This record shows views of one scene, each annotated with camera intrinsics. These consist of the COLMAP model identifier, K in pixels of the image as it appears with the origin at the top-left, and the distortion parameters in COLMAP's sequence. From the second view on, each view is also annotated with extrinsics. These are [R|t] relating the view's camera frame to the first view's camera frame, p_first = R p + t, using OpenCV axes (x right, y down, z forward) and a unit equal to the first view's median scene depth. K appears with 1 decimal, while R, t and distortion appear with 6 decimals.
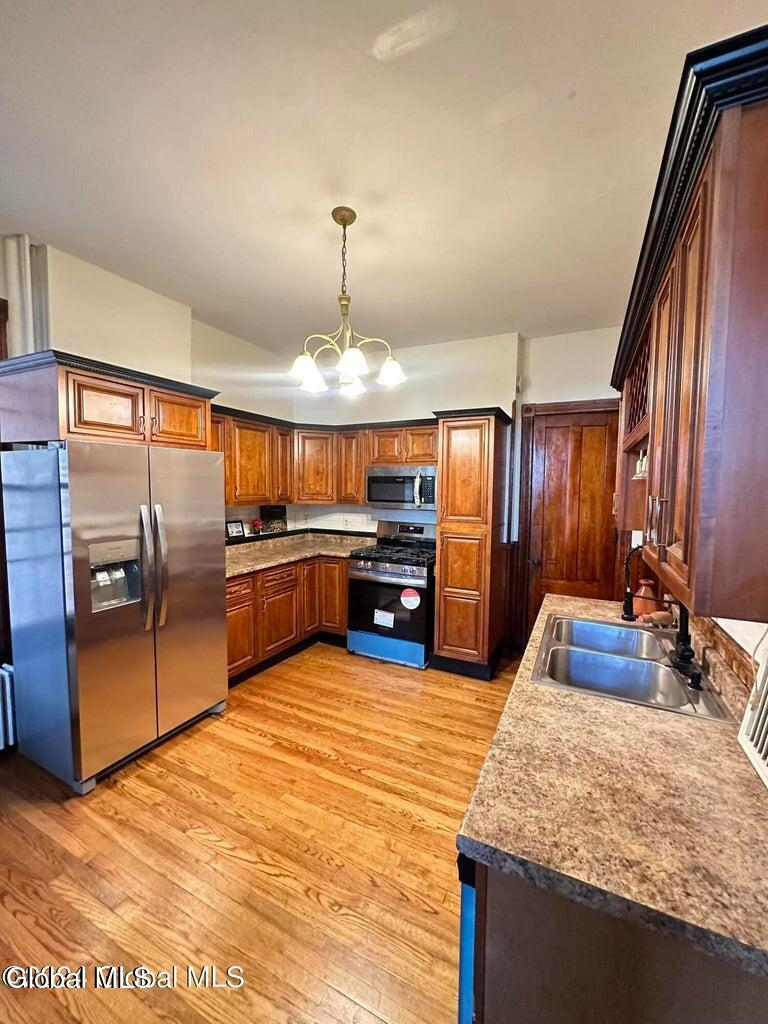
lens RADIAL K [[408.7, 0, 384.3], [0, 408.7, 513.2], [0, 0, 1]] dist [-0.003317, 0.000784]
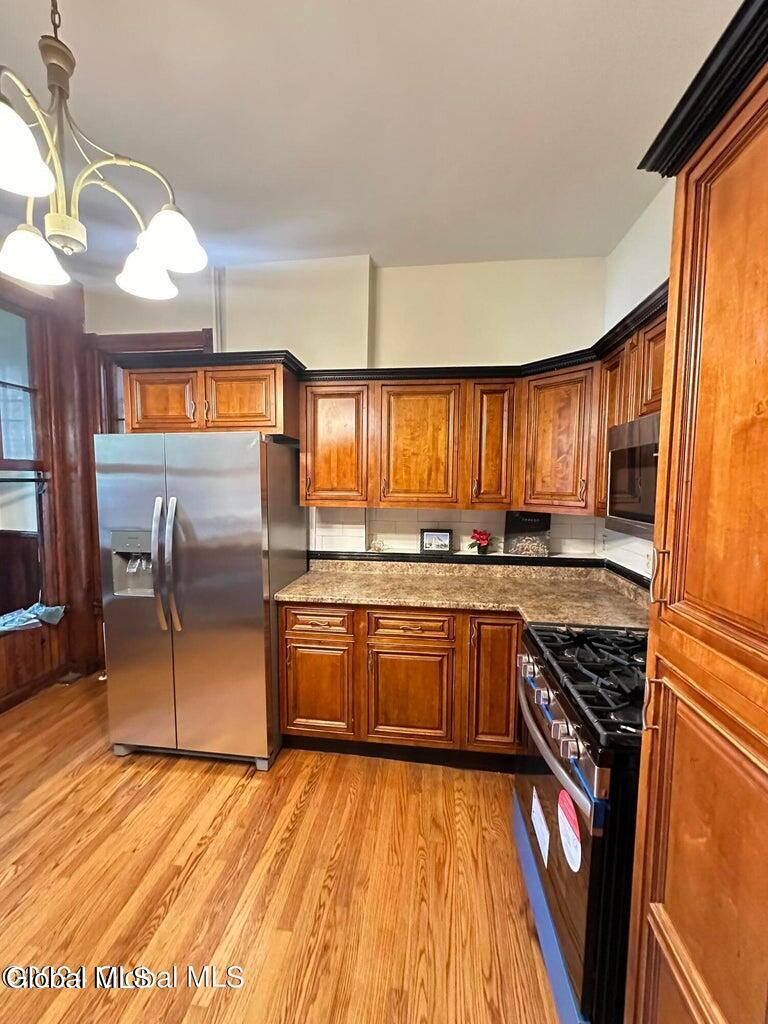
lens RADIAL K [[408.7, 0, 385.2], [0, 408.7, 512.4], [0, 0, 1]] dist [-0.003317, 0.000784]
pose [[0.331252, 0.060965, -0.941571, 0.302587], [-0.067154, 0.996903, 0.040922, -0.037266], [0.941149, 0.049675, 0.334320, 0.762734]]
